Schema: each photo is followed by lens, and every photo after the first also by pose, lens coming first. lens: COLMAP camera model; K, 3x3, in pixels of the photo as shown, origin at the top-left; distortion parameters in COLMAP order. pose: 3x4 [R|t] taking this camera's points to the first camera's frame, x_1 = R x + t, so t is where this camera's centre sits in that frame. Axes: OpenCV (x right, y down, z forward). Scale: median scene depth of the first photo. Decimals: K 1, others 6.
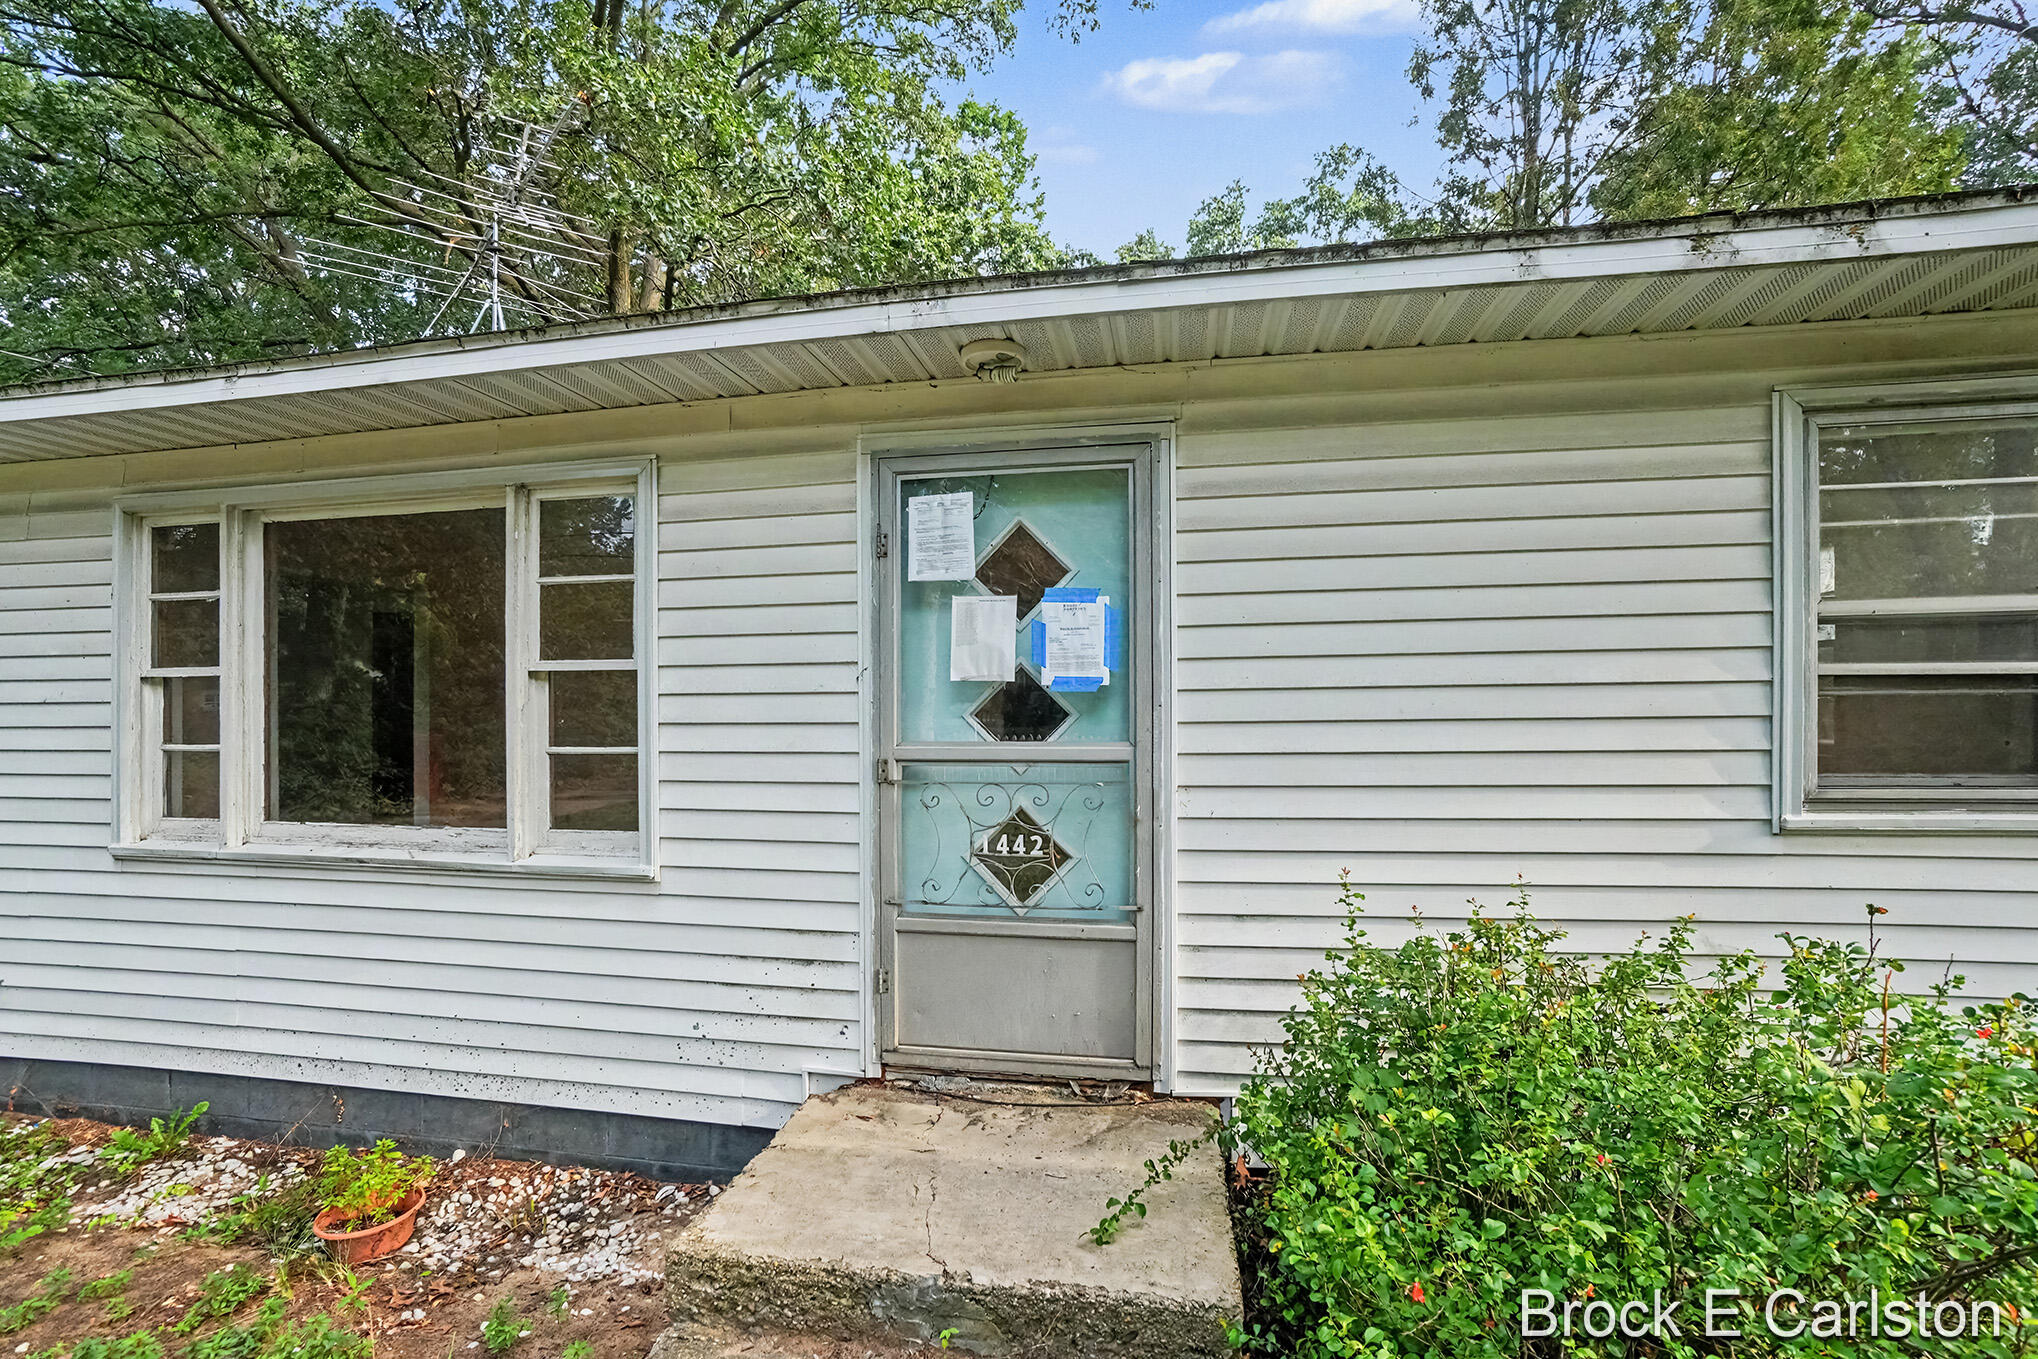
lens RADIAL K [[923.5, 0, 1031.9], [0, 923.5, 689.7], [0, 0, 1]] dist [-0.028448, 0.005384]
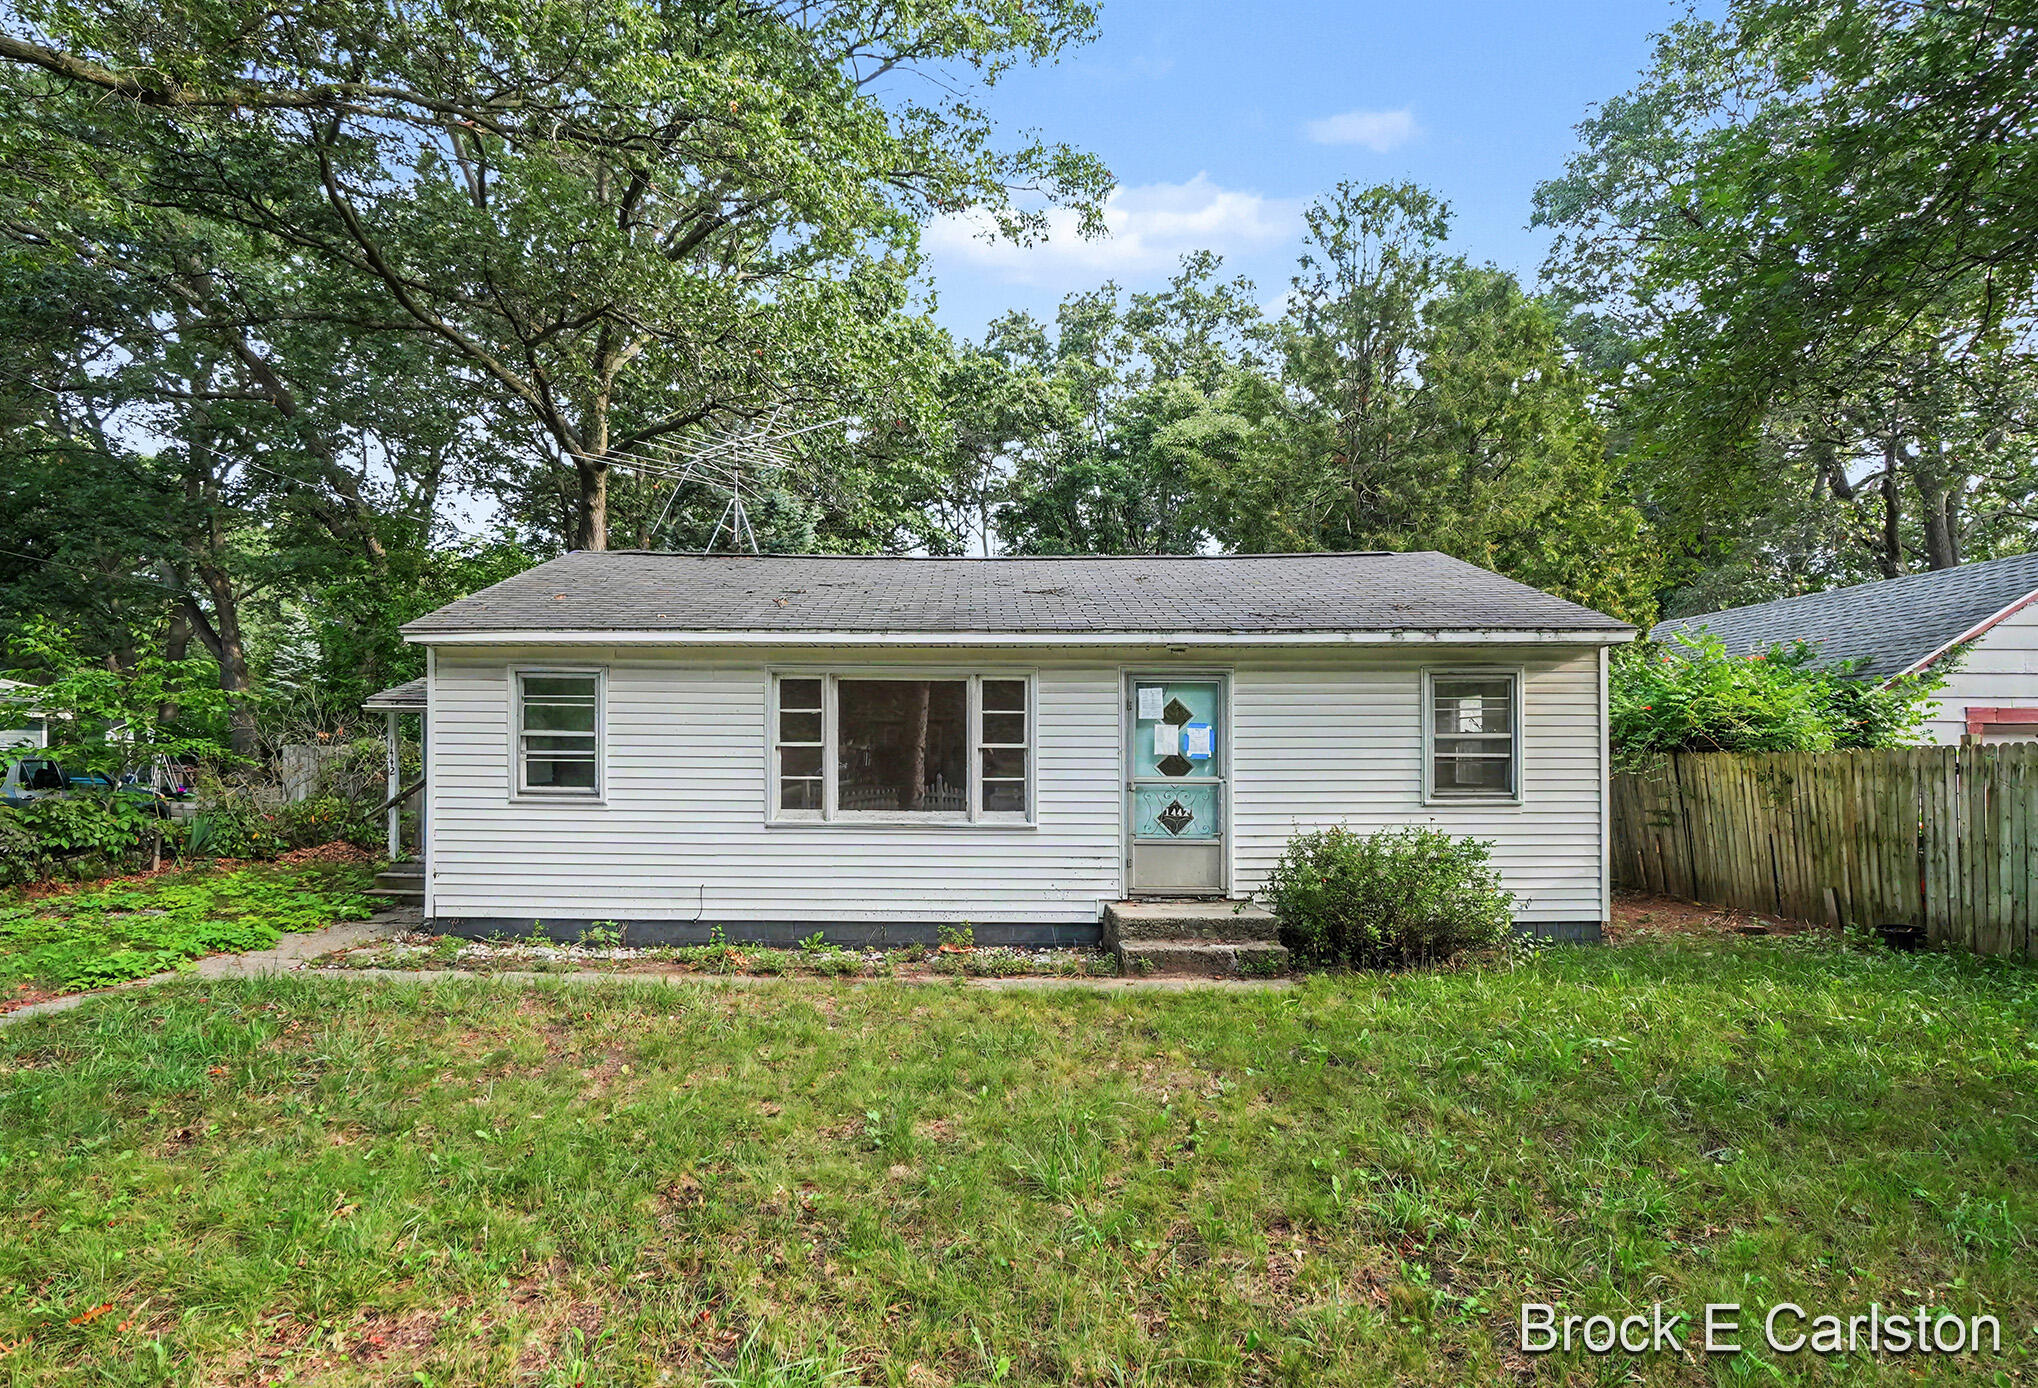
lens RADIAL K [[1077.8, 0, 996.5], [0, 1077.8, 698.6], [0, 0, 1]] dist [0.003382, -0.000156]
pose [[0.985559, 0.019437, 0.168211, -1.095292], [-0.013349, 0.999217, -0.037252, -0.049983], [-0.168804, 0.034469, 0.985047, -2.109791]]
